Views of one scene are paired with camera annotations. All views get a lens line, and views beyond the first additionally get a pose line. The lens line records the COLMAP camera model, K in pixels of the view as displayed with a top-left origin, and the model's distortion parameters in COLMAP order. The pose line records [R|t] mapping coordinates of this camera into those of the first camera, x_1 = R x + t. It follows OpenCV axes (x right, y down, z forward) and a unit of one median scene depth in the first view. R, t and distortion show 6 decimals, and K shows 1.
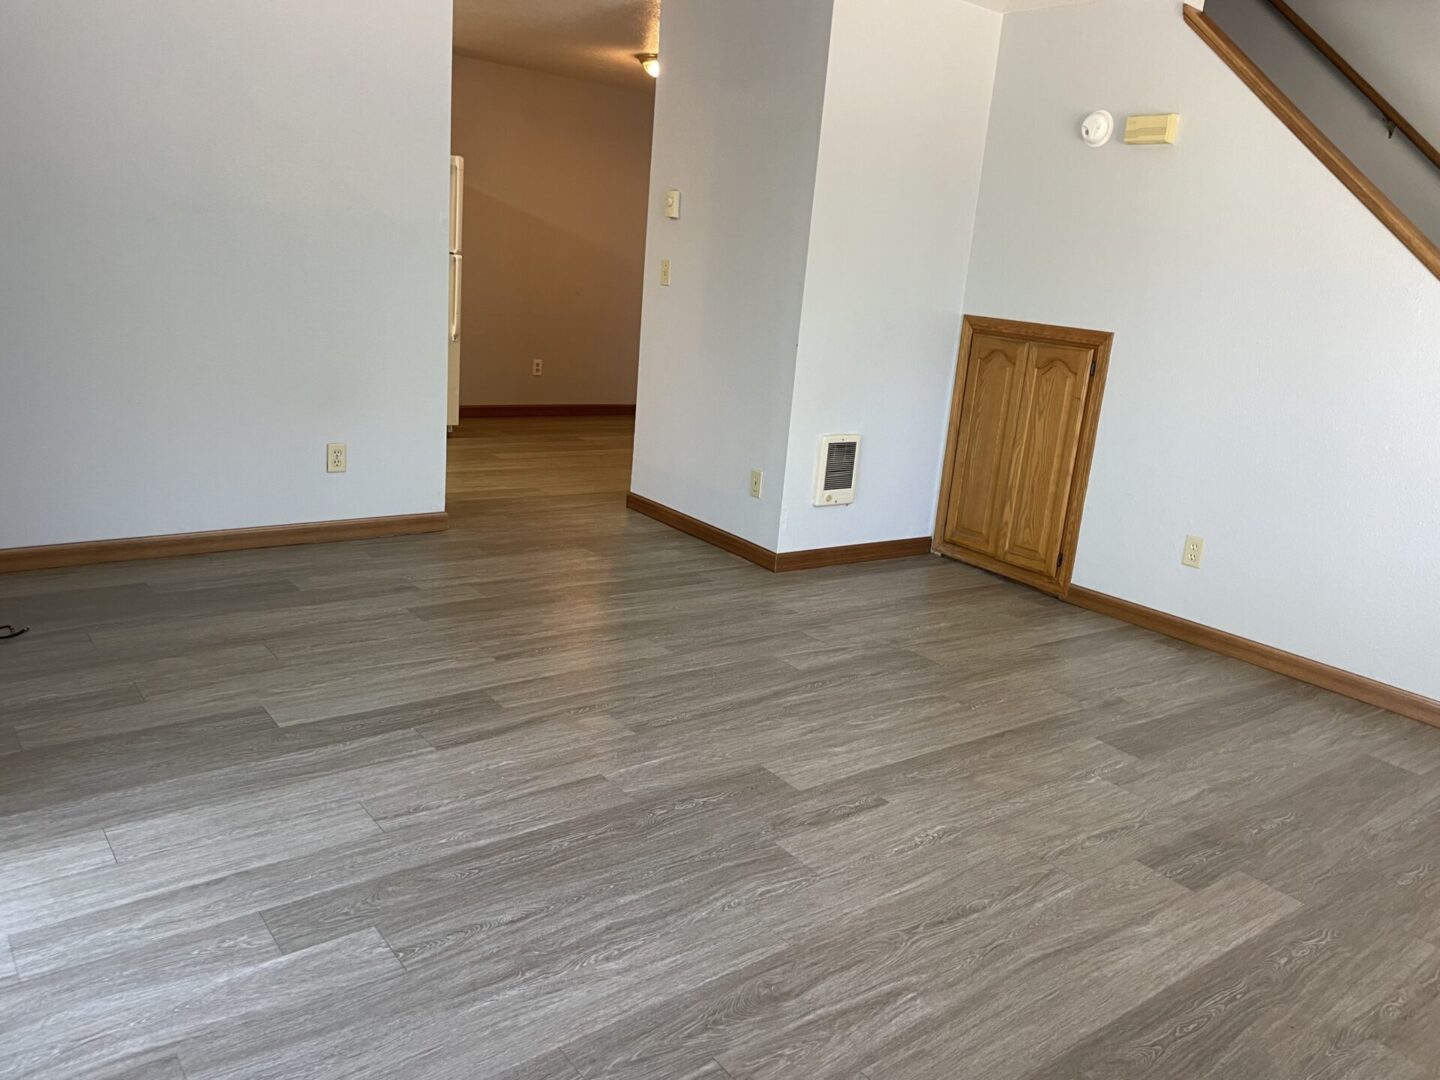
lens RADIAL K [[1081.1, 0, 720.0], [0, 1081.1, 540.0], [0, 0, 1]] dist [0.074220, -0.092558]
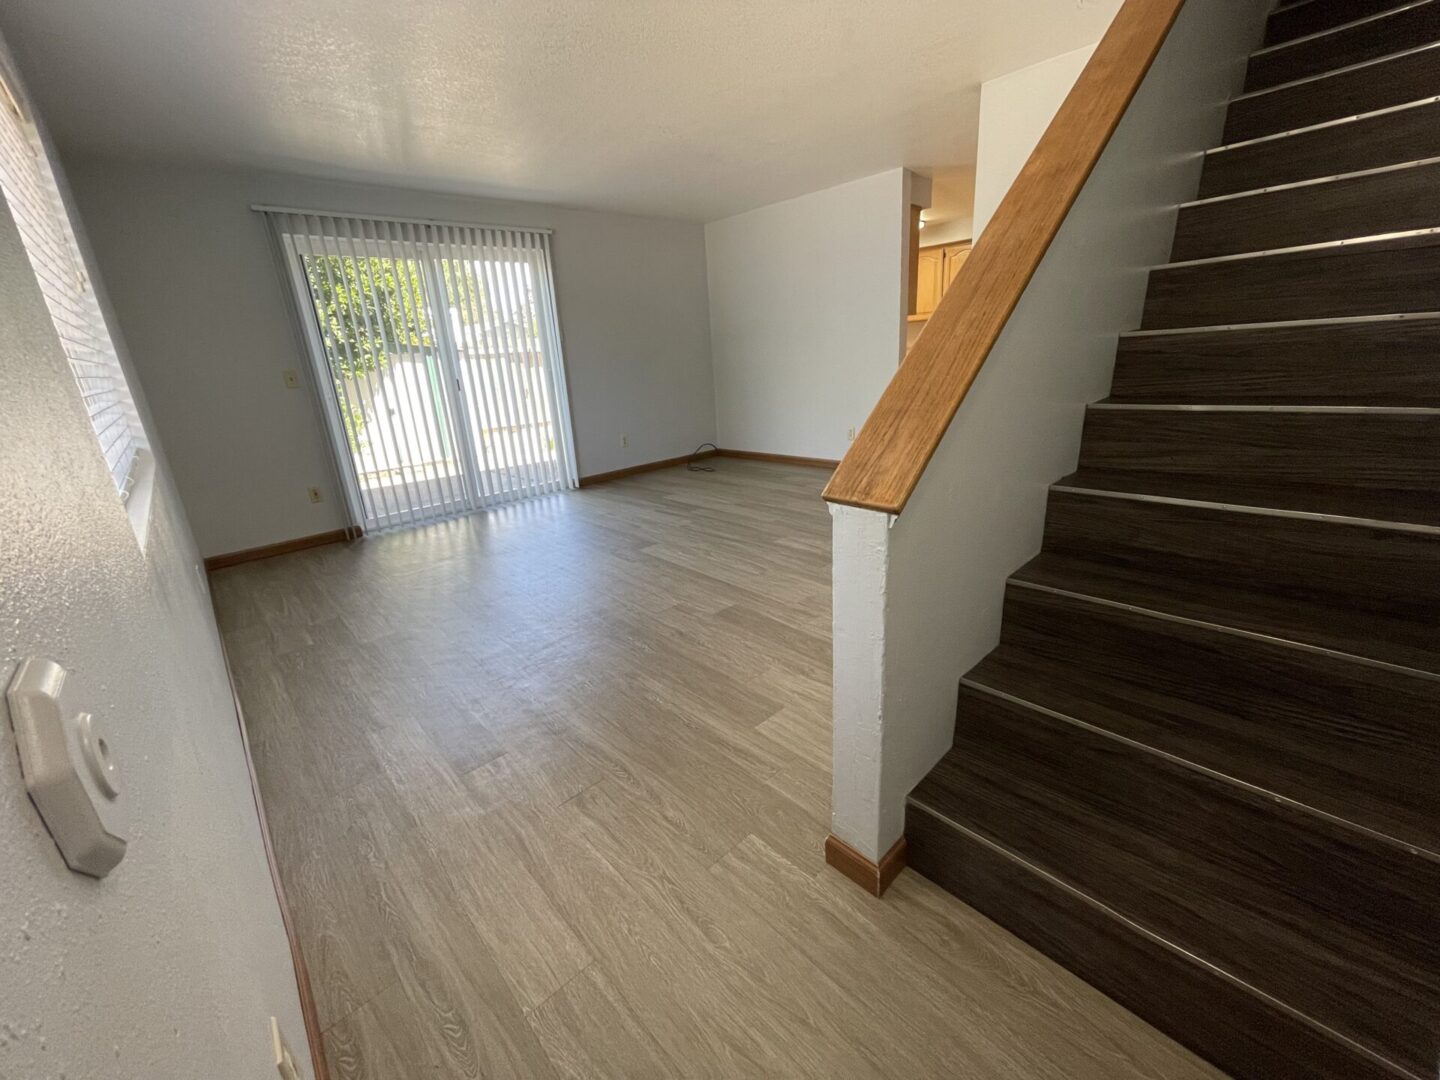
lens RADIAL K [[576.2, 0, 720.0], [0, 576.2, 540.0], [0, 0, 1]] dist [-0.001566, -0.000429]
pose [[0.094197, 0.224741, -0.969855, 1.080580], [-0.191745, 0.960042, 0.203844, -0.073659], [0.976914, 0.166764, 0.133526, 0.801669]]
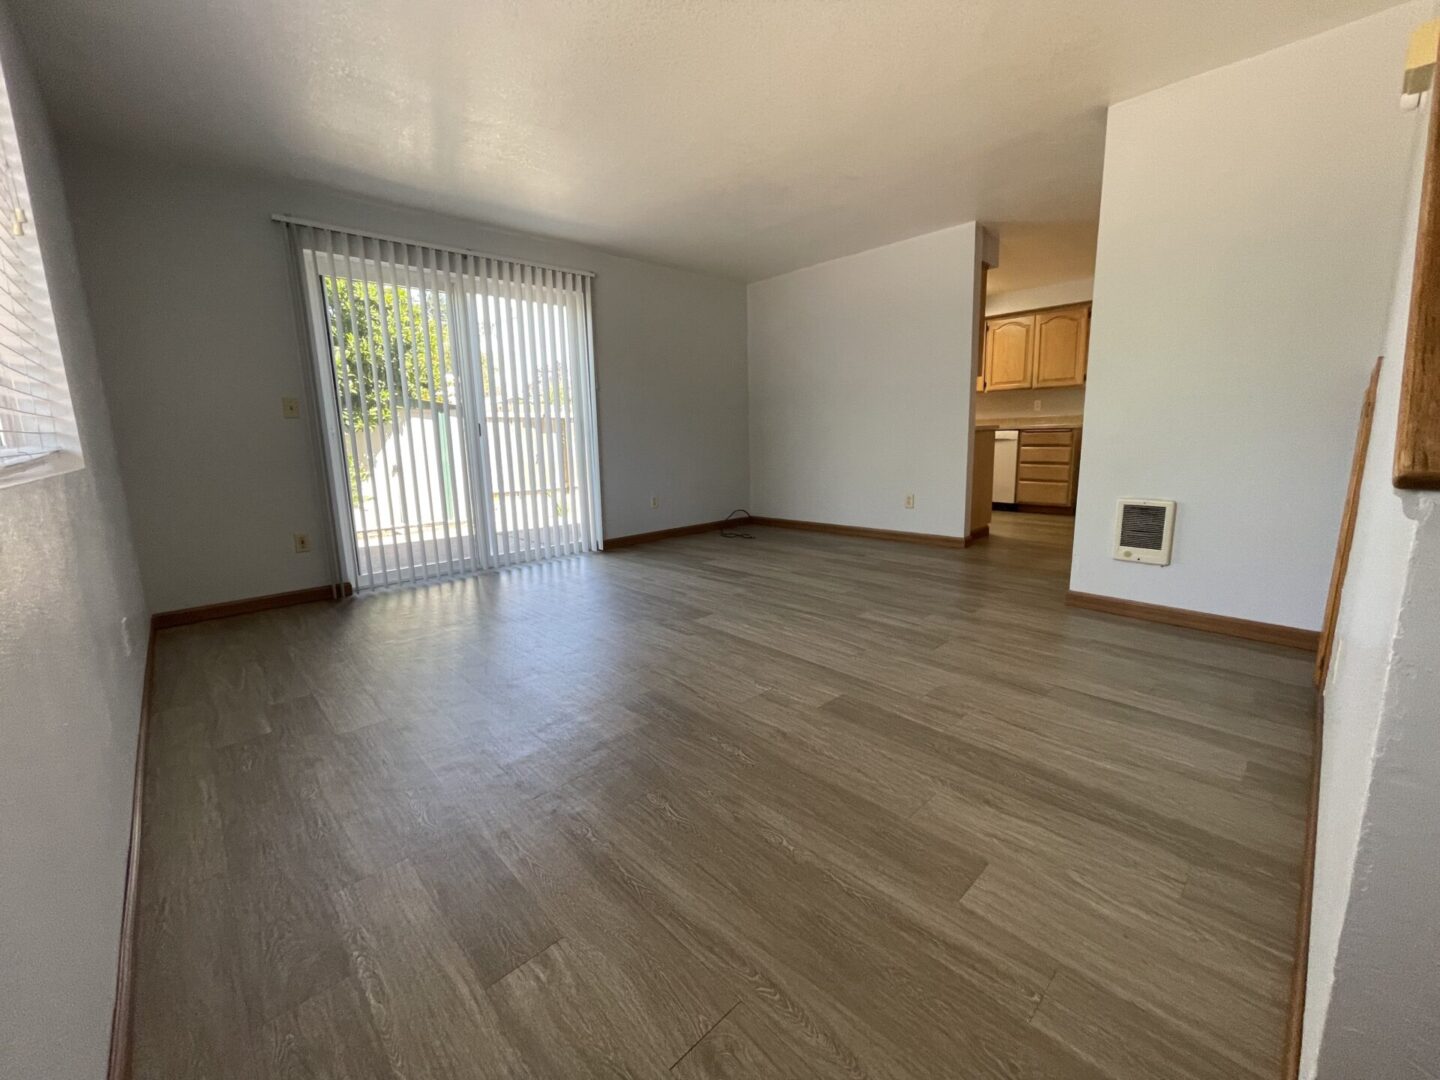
lens RADIAL K [[582.8, 0, 720.0], [0, 582.8, 540.0], [0, 0, 1]] dist [-0.002611, 0.000693]
pose [[0.099693, 0.091059, -0.990843, 0.902533], [-0.225302, 0.972006, 0.066660, 0.002838], [0.969175, 0.216593, 0.117418, 0.712958]]
